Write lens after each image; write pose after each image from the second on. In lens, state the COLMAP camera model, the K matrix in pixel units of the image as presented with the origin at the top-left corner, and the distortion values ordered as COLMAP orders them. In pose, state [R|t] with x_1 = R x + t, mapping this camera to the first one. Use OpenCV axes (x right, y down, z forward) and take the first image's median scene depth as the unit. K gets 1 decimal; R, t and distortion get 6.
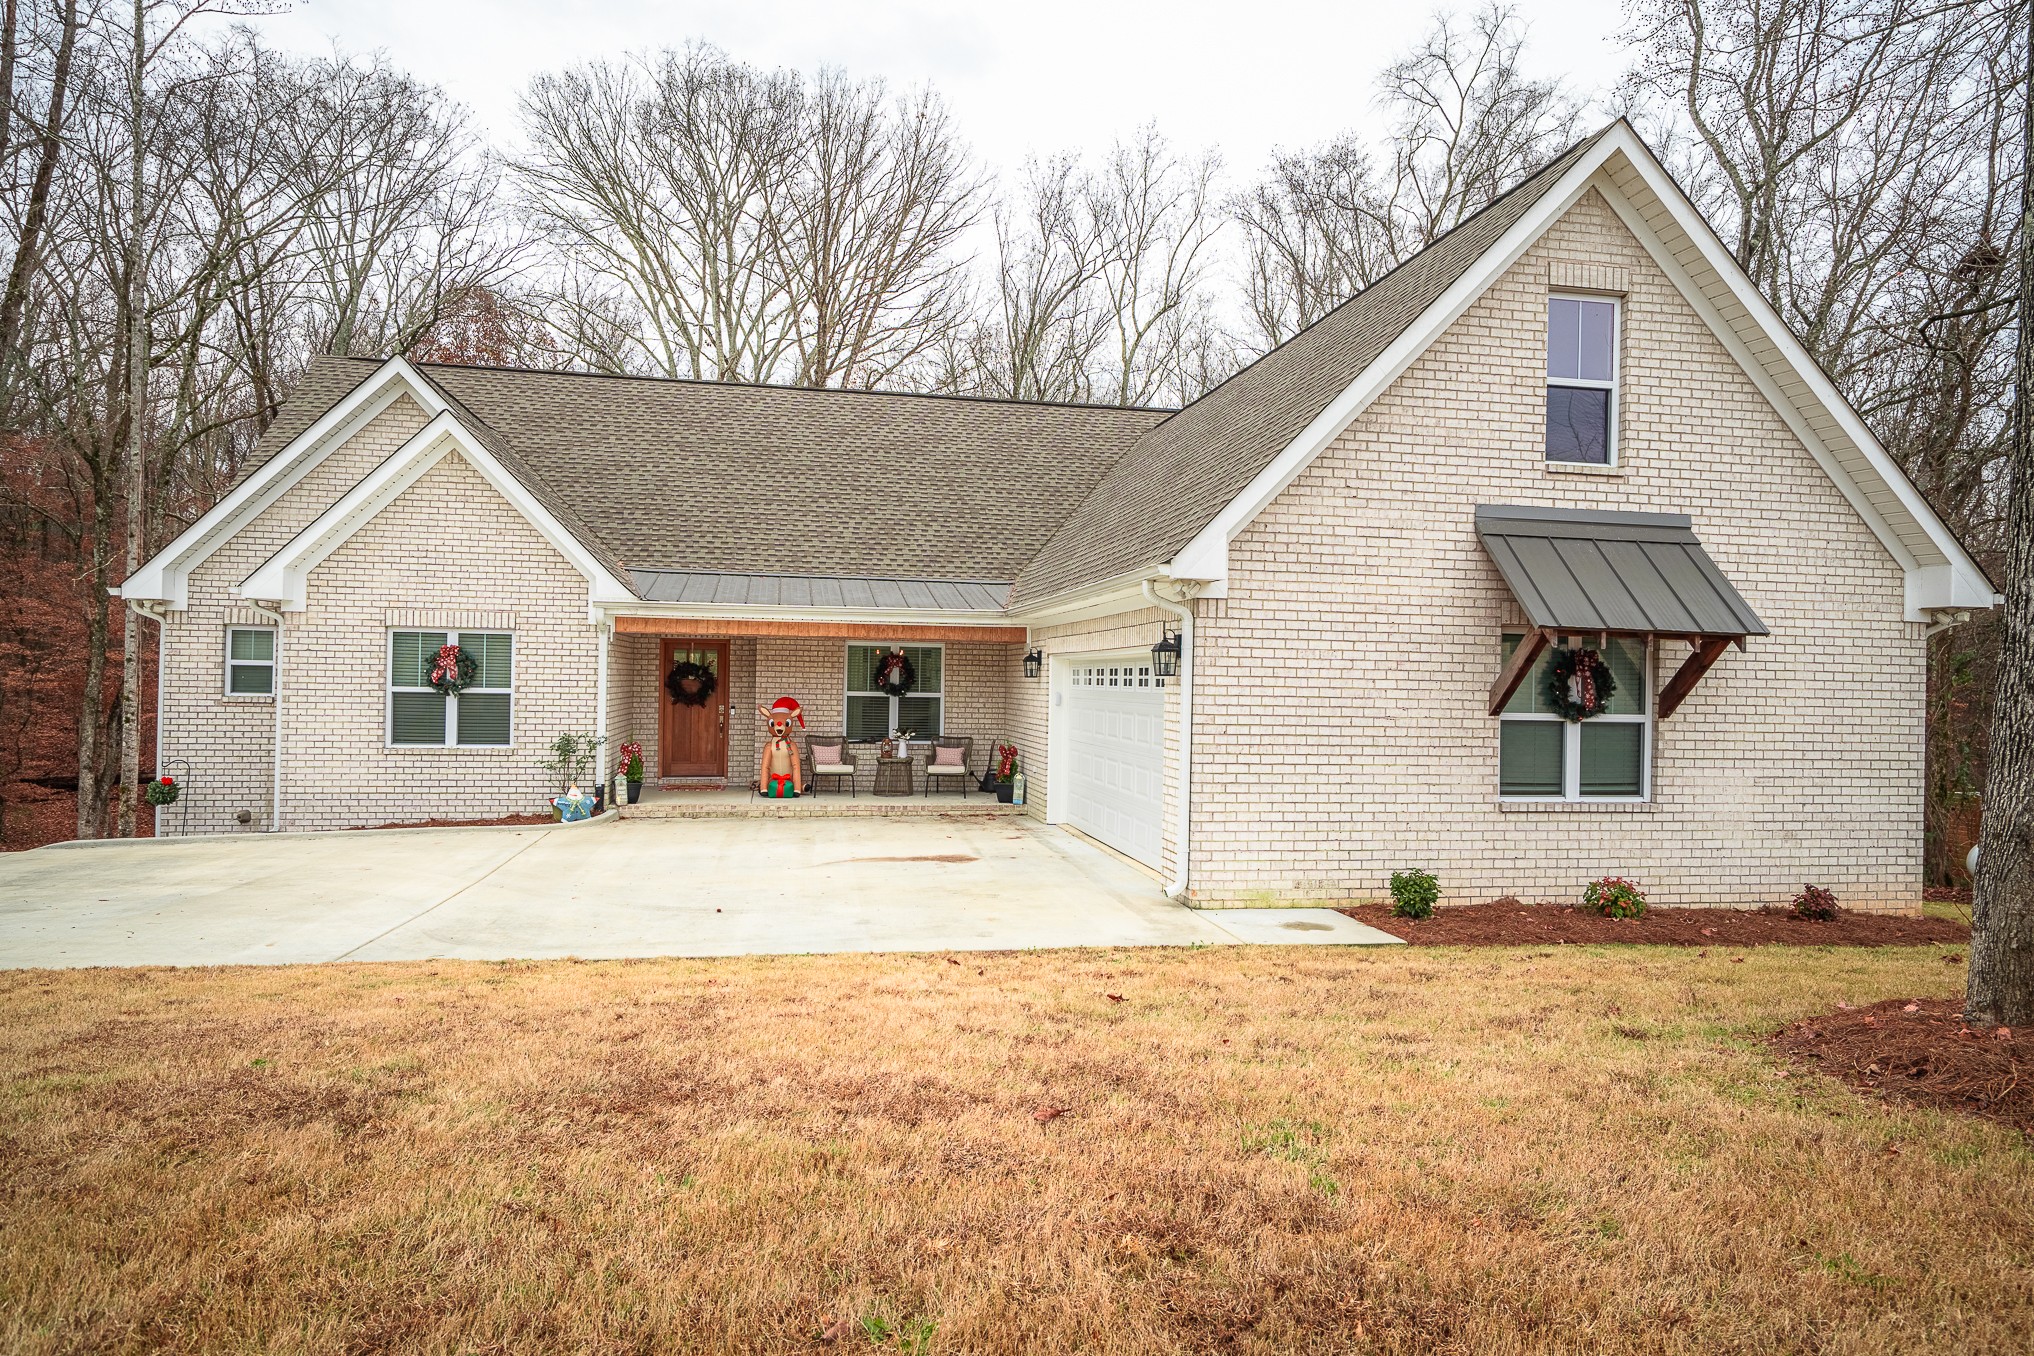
lens RADIAL K [[1343.2, 0, 1015.5], [0, 1343.2, 681.8], [0, 0, 1]] dist [0.005389, 0.001818]
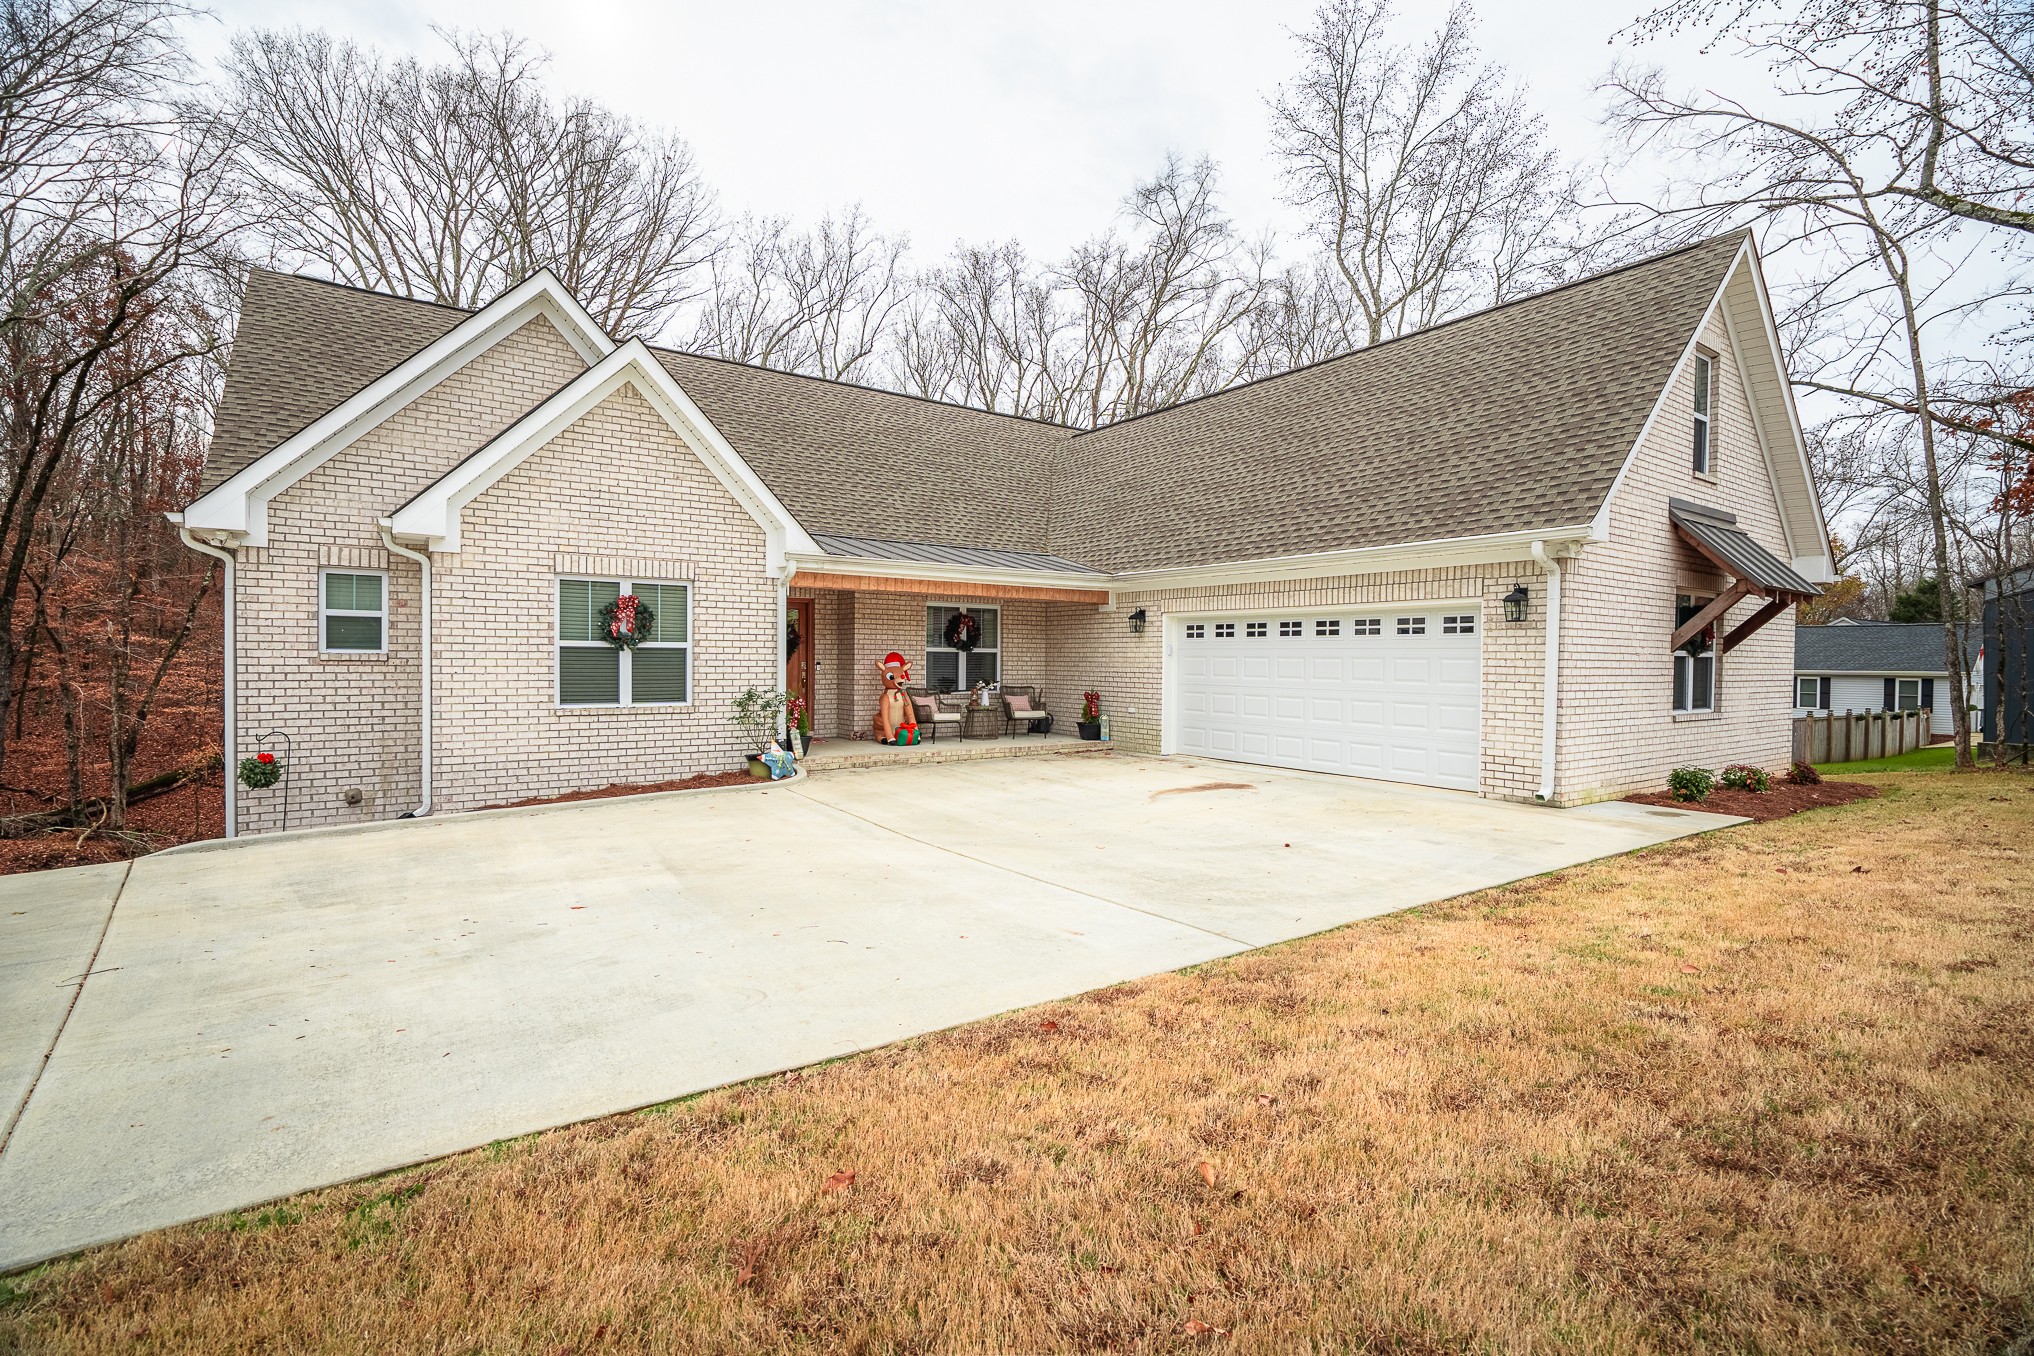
lens RADIAL K [[981.3, 0, 1017.3], [0, 981.3, 680.0], [0, 0, 1]] dist [-0.002819, 0.000177]
pose [[0.896205, -0.019230, 0.443223, -0.475306], [0.008294, 0.999612, 0.026599, 0.014828], [-0.443562, -0.020162, 0.896017, 0.275030]]
